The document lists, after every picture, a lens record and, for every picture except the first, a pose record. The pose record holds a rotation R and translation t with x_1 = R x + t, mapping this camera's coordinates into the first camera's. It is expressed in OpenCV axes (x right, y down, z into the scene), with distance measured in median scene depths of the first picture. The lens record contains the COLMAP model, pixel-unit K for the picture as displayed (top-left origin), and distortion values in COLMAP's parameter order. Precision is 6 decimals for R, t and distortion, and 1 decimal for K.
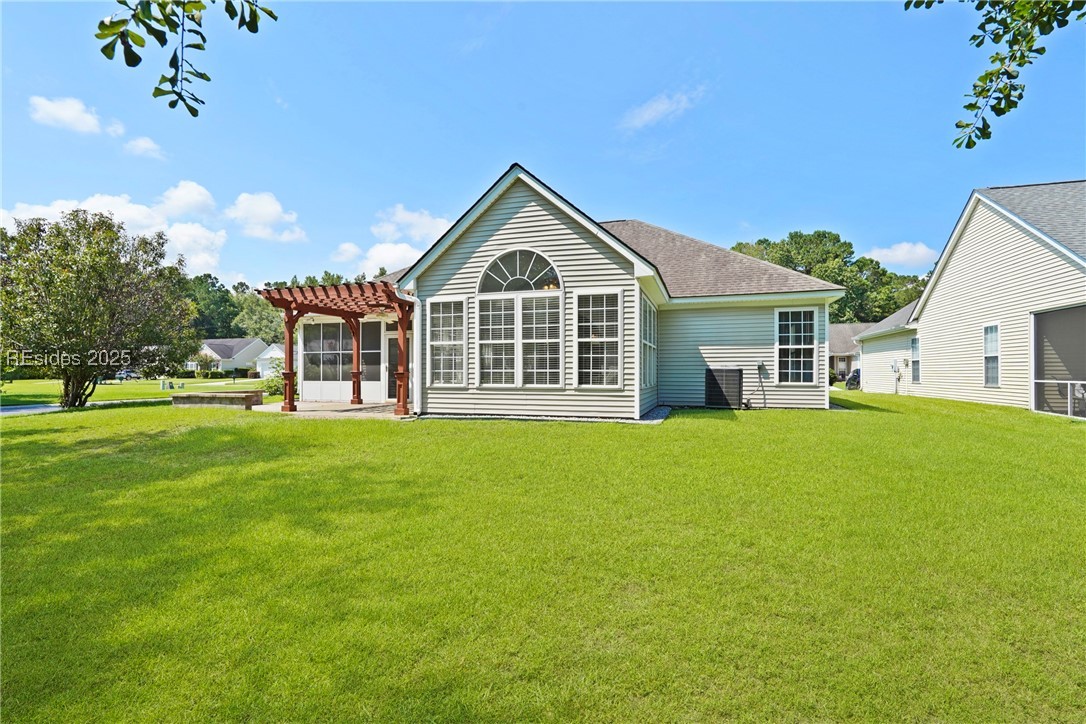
lens RADIAL K [[516.1, 0, 540.0], [0, 516.1, 366.9], [0, 0, 1]] dist [-0.003428, -0.000277]
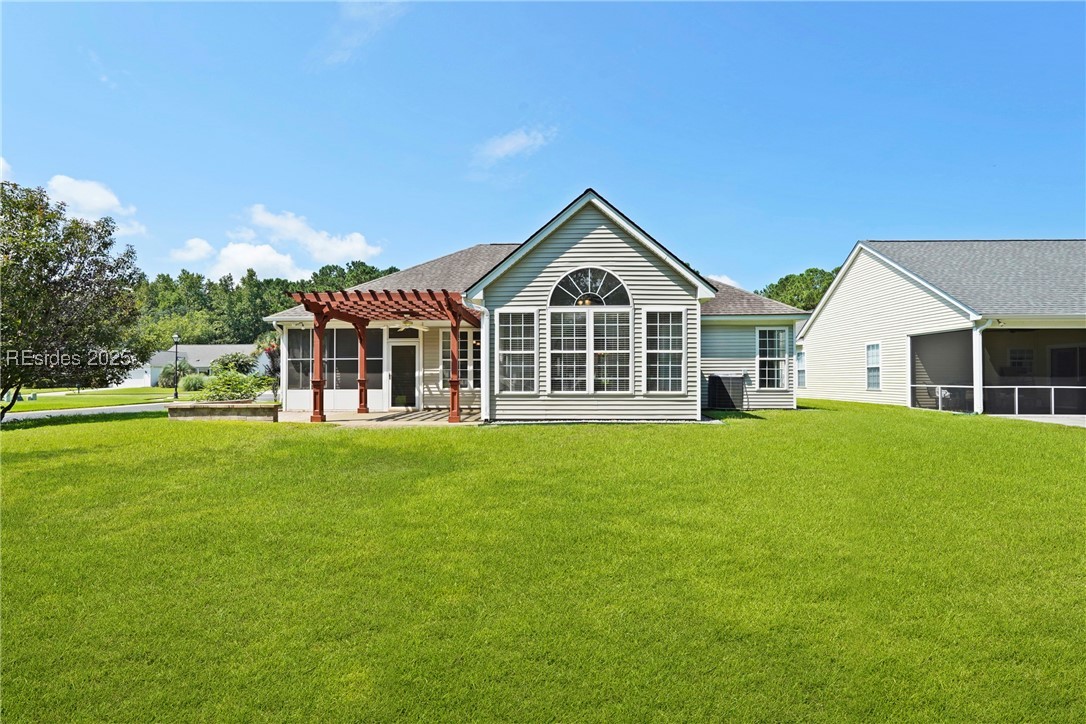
lens RADIAL K [[479.4, 0, 544.5], [0, 479.4, 372.8], [0, 0, 1]] dist [-0.002795, -0.000212]
pose [[0.962185, 0.002146, 0.272388, -0.399780], [-0.001480, 0.999995, -0.002650, -0.002216], [-0.272392, 0.002146, 0.962184, 0.050303]]
